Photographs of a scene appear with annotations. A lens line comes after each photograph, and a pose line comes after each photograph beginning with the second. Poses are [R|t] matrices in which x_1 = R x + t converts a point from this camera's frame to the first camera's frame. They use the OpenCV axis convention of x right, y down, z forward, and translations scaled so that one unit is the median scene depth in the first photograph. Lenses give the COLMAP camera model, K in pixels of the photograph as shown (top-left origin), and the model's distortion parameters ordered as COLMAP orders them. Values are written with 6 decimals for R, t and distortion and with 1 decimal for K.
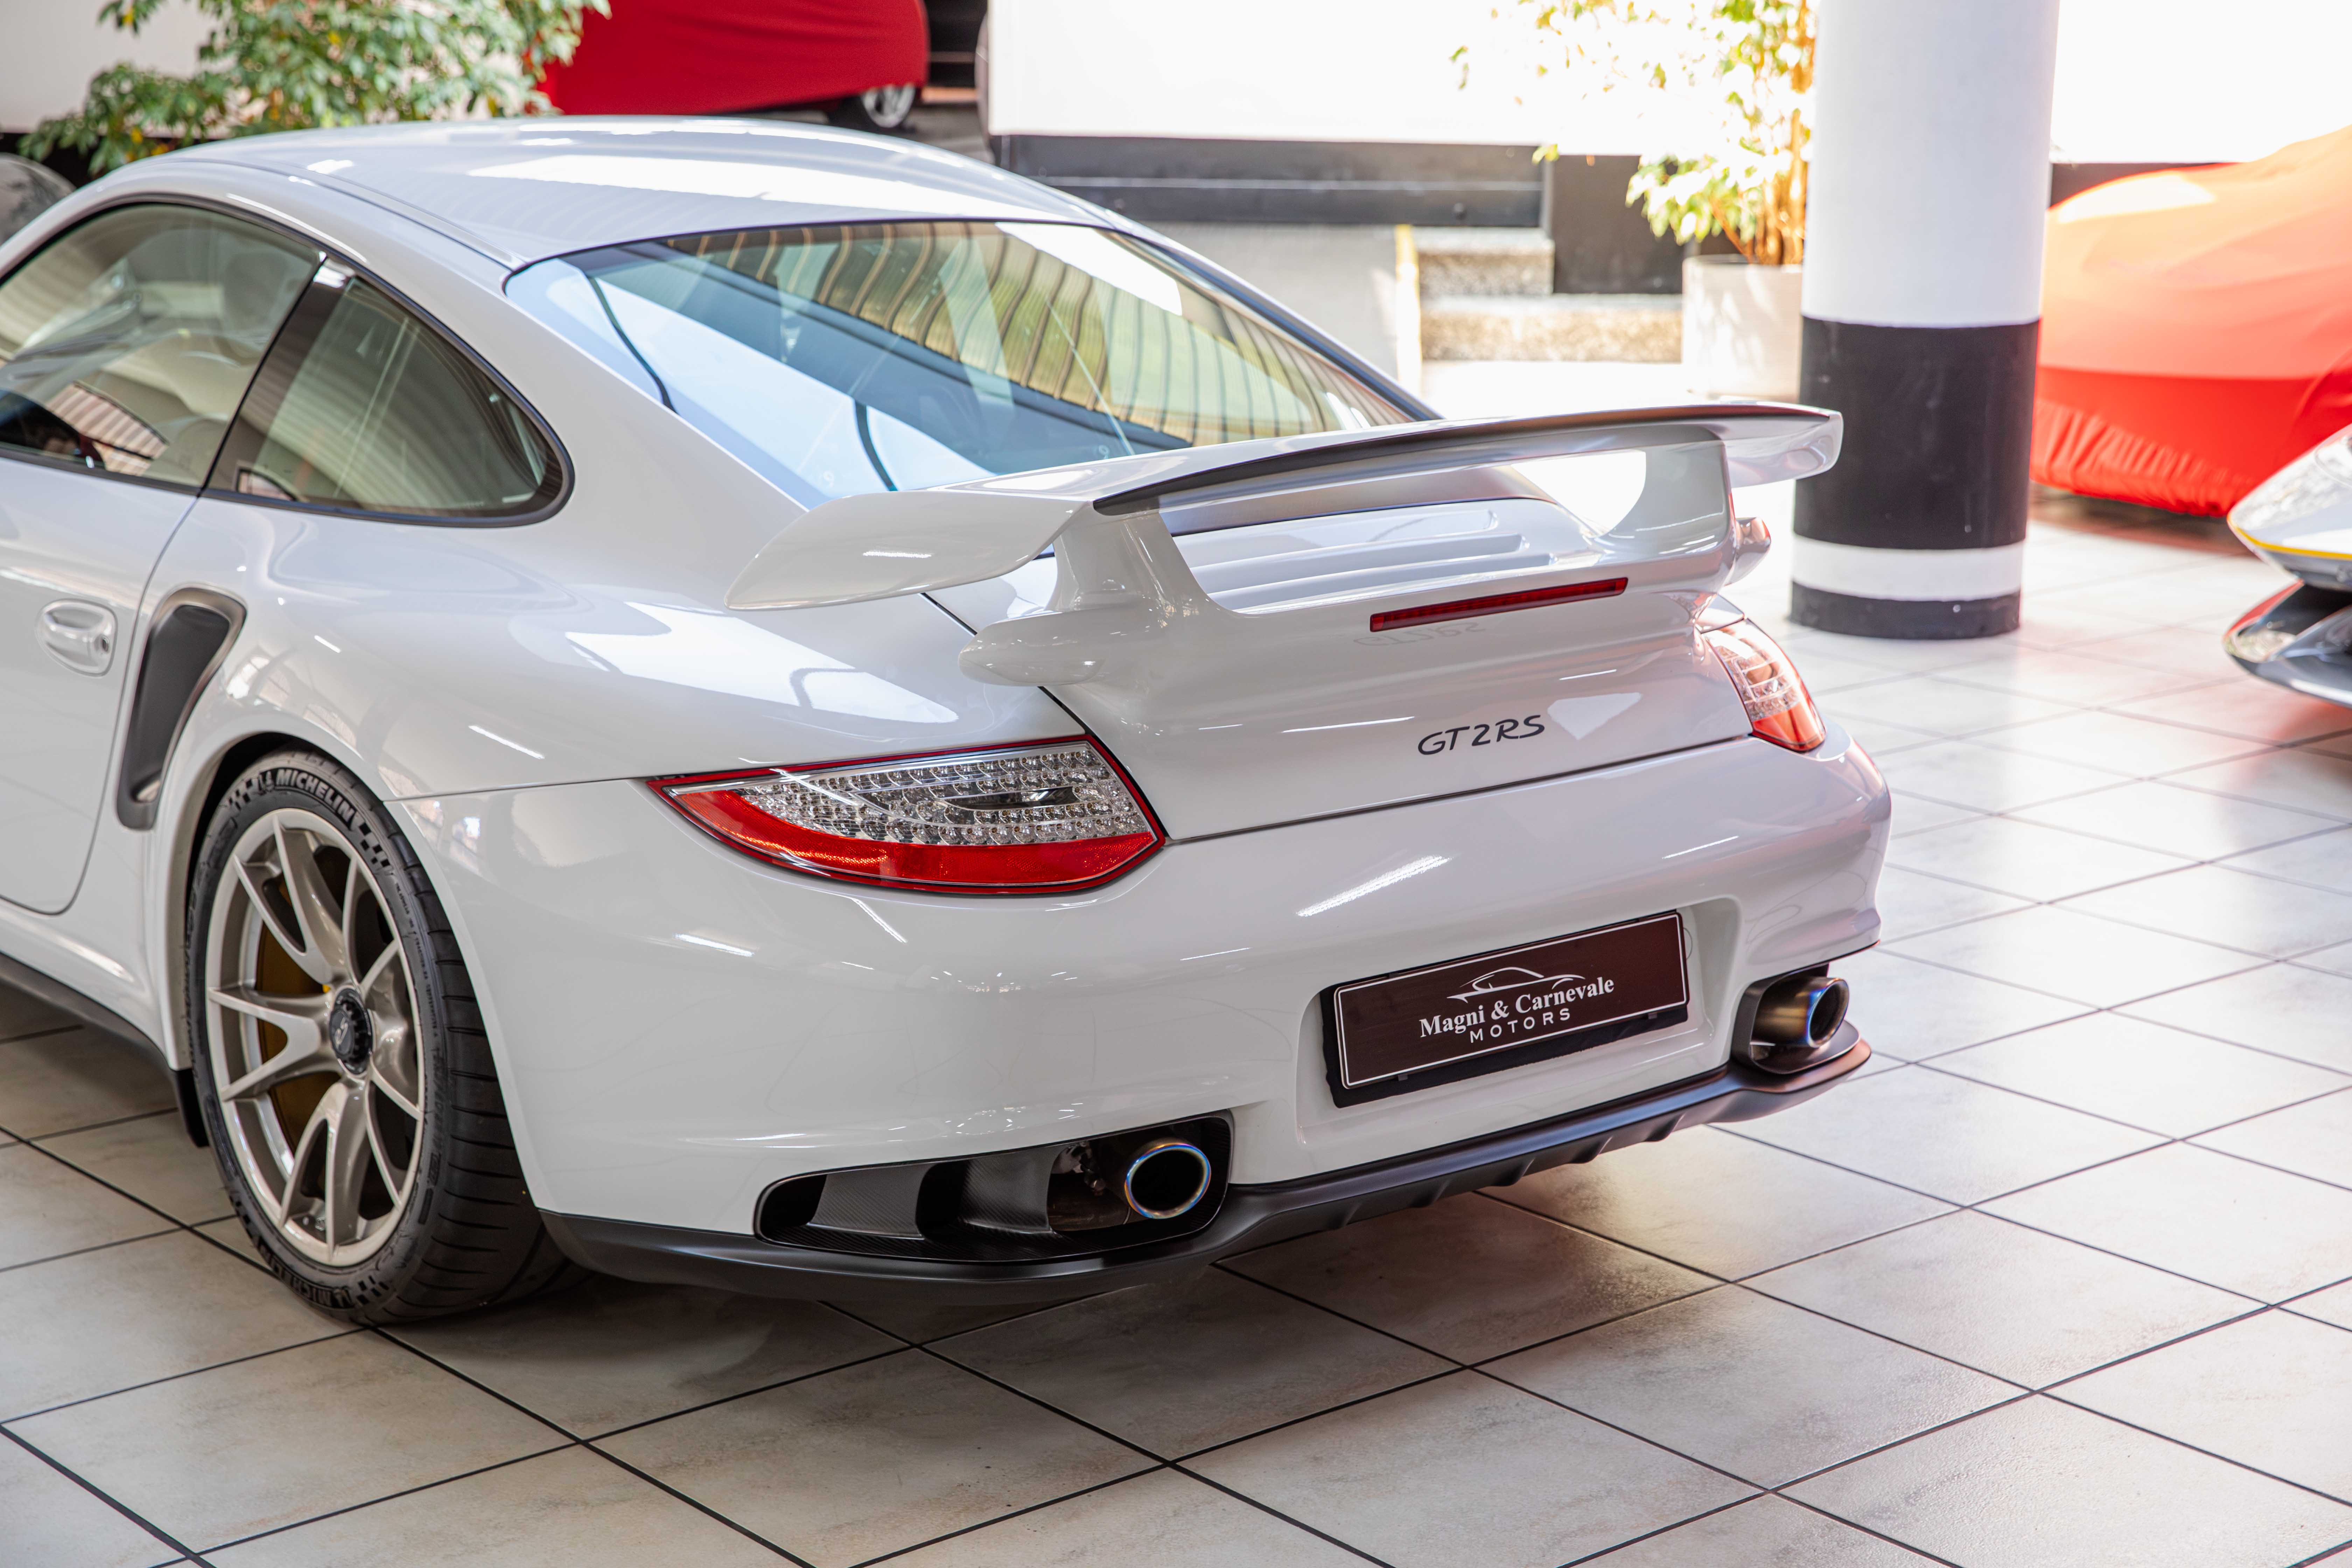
lens RADIAL K [[3946.0, 0, 1176.0], [0, 3946.0, 784.0], [0, 0, 1]] dist [0.199136, -0.096459]
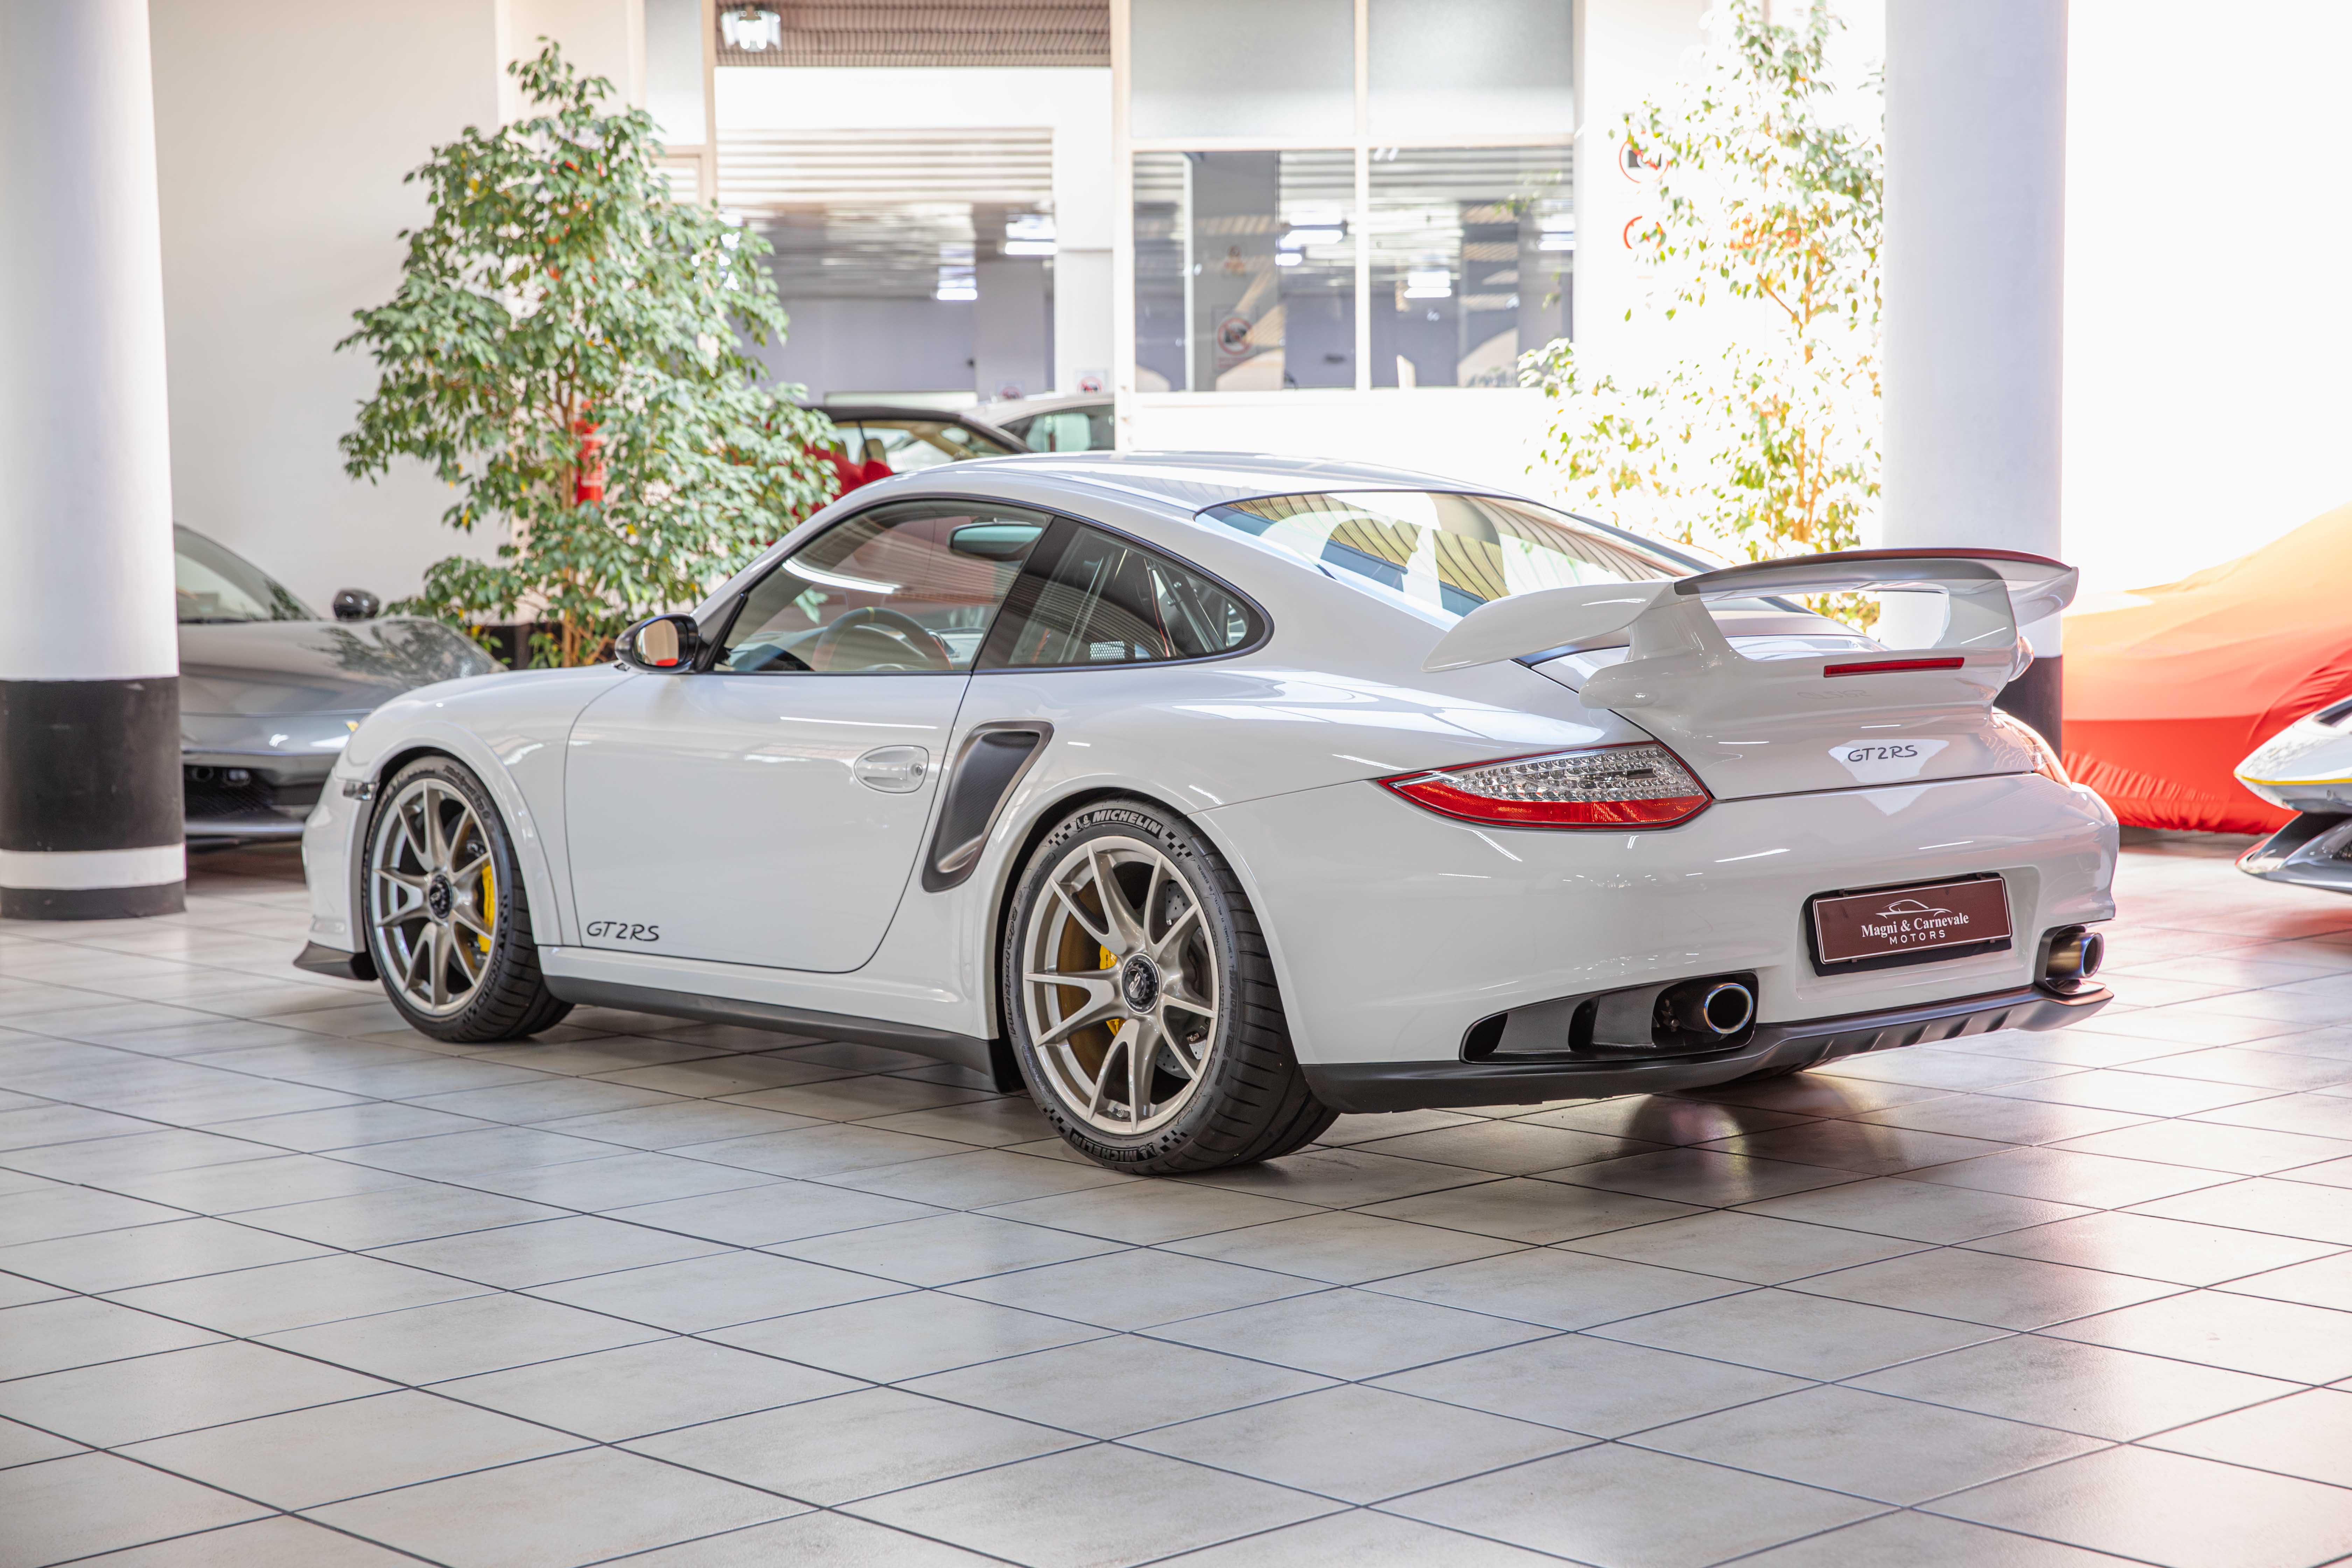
lens RADIAL K [[3842.8, 0, 1176.0], [0, 3842.8, 784.0], [0, 0, 1]] dist [0.166133, 0.058899]
pose [[0.998738, -0.024982, 0.043567, -0.261639], [0.031306, 0.988021, -0.151109, 0.215591], [-0.039270, 0.152282, 0.987557, -0.490097]]
